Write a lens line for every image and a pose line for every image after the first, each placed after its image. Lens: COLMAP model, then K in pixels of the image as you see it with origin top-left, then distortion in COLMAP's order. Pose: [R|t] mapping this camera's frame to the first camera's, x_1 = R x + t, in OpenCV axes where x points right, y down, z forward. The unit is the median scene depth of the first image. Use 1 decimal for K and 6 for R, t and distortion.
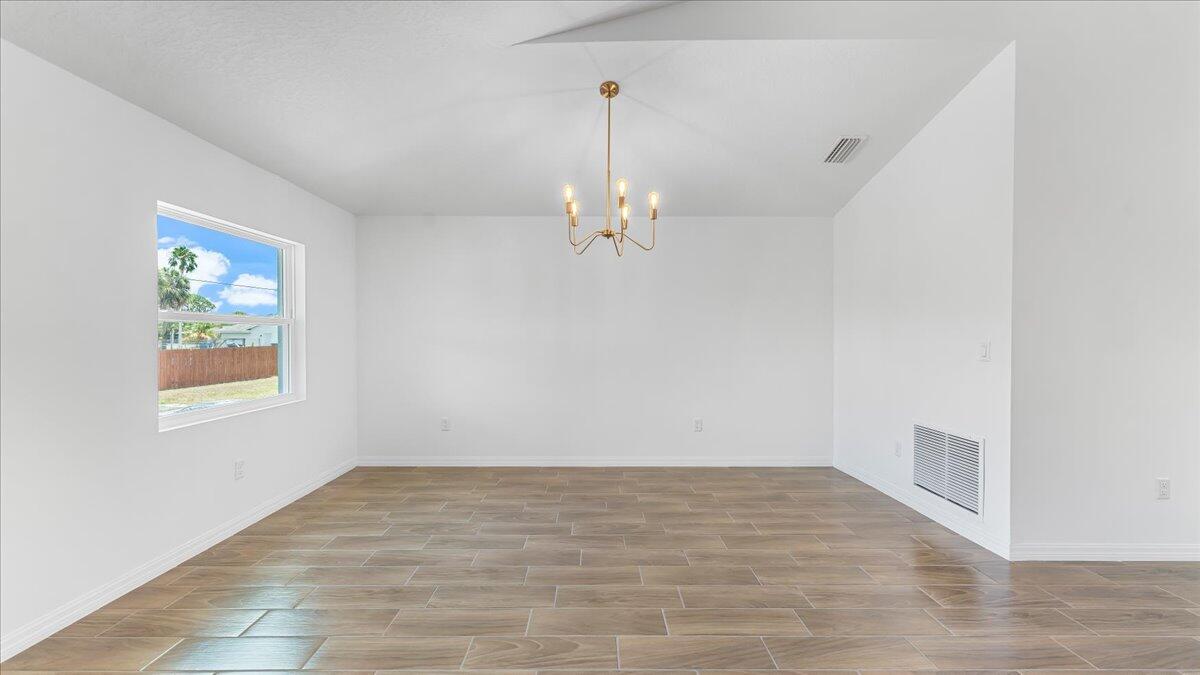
lens RADIAL K [[478.4, 0, 592.0], [0, 478.4, 337.2], [0, 0, 1]] dist [-0.000371, -0.000005]
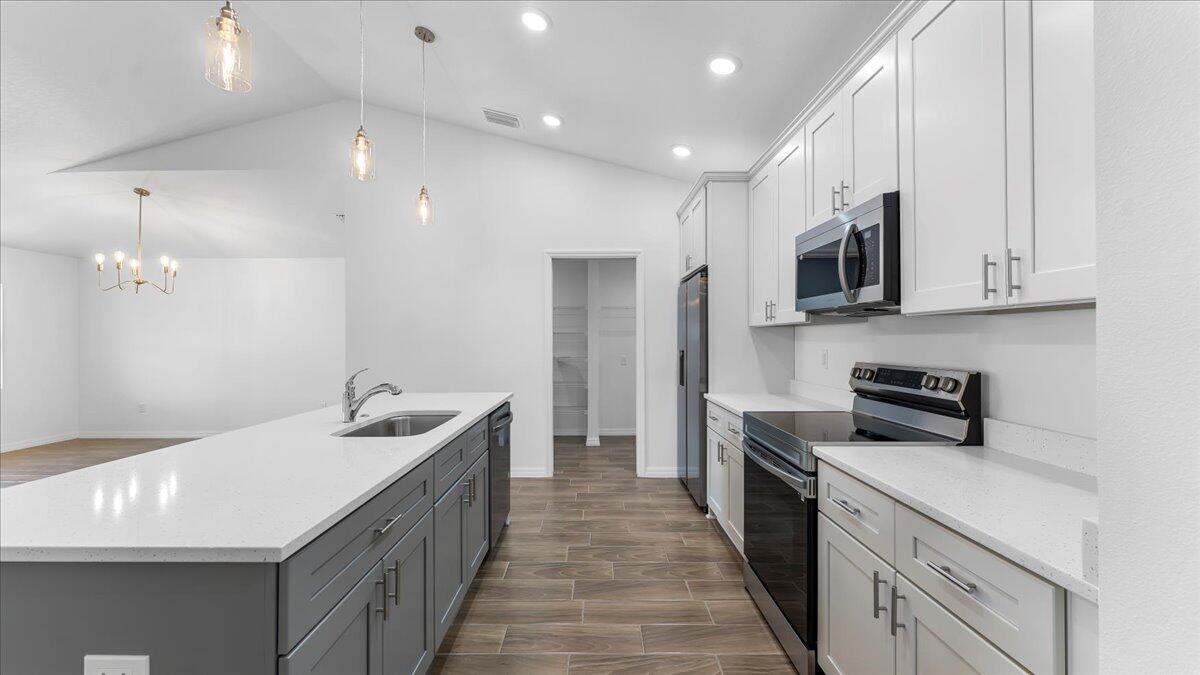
lens RADIAL K [[478.4, 0, 592.0], [0, 478.4, 337.2], [0, 0, 1]] dist [-0.000371, -0.000005]
pose [[0.999986, -0.004432, -0.002731, 1.587781], [0.004400, 0.999926, -0.011340, -0.003829], [0.002781, 0.011328, 0.999932, -0.614350]]
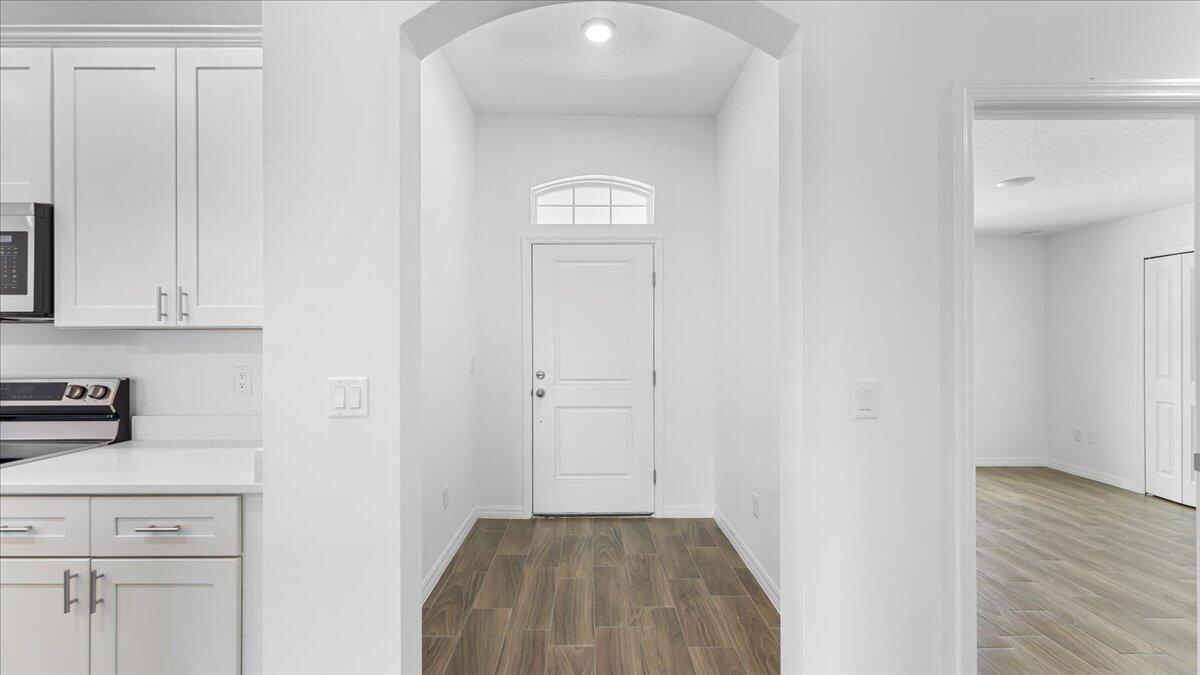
lens RADIAL K [[478.4, 0, 592.0], [0, 478.4, 337.2], [0, 0, 1]] dist [-0.000371, -0.000005]
pose [[-0.005460, 0.001366, 0.999984, 1.364169], [0.007929, 0.999968, -0.001323, -0.018387], [-0.999954, 0.007922, -0.005470, -0.692457]]
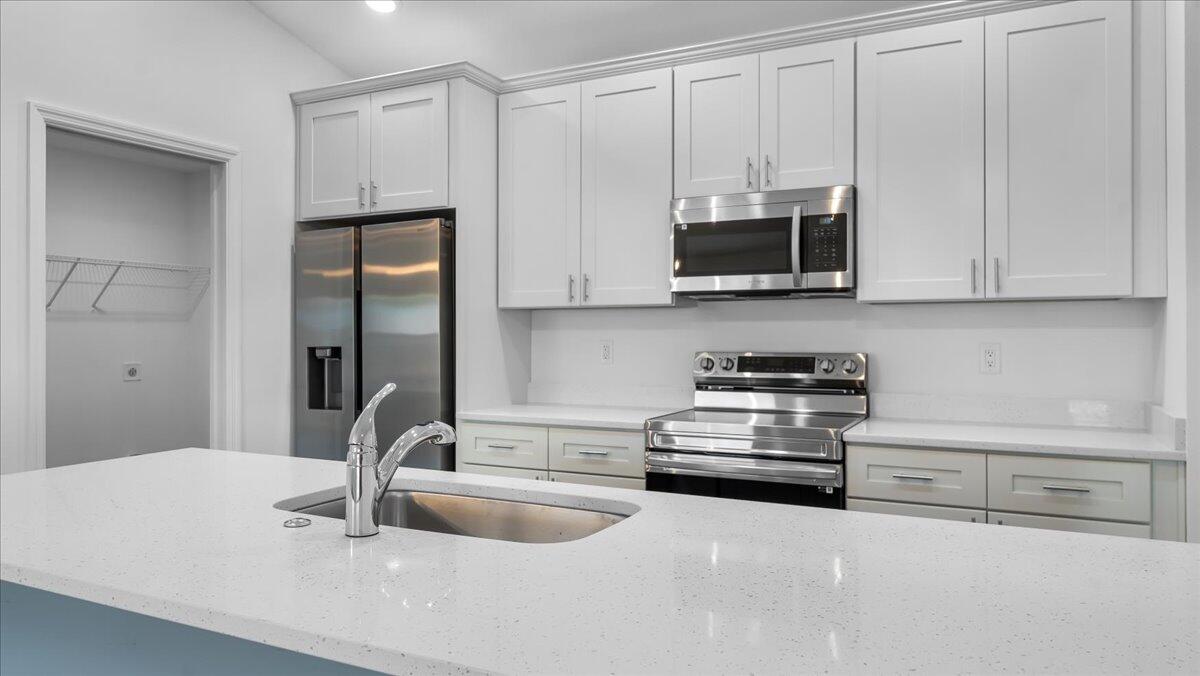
lens RADIAL K [[807.8, 0, 586.3], [0, 807.8, 331.4], [0, 0, 1]] dist [-0.000296, 0.000240]
pose [[0.456049, -0.000669, 0.889954, 0.845131], [0.008161, 0.999961, -0.003430, 0.003926], [-0.889917, 0.008827, 0.456037, -0.186712]]
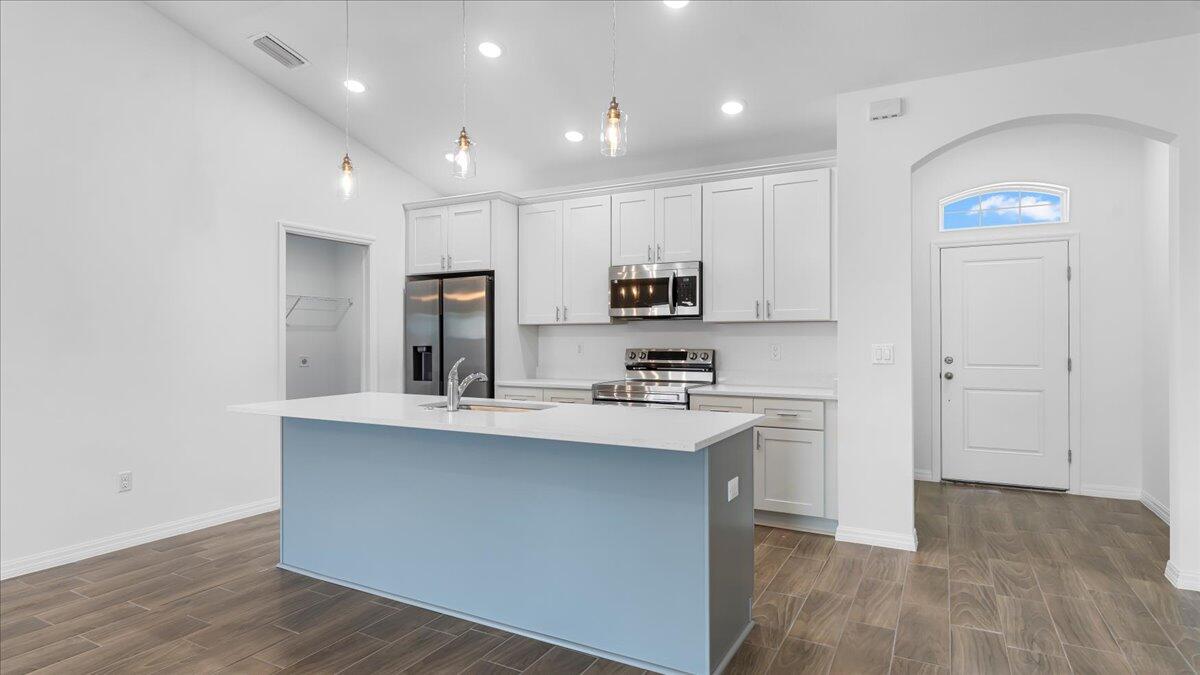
lens RADIAL K [[643.3, 0, 589.4], [0, 643.3, 337.7], [0, 0, 1]] dist [-0.000457, -0.000688]
pose [[0.482836, -0.001713, 0.875709, 0.395360], [0.007552, 0.999969, -0.002208, 0.004527], [-0.875678, 0.007680, 0.482834, -0.555476]]
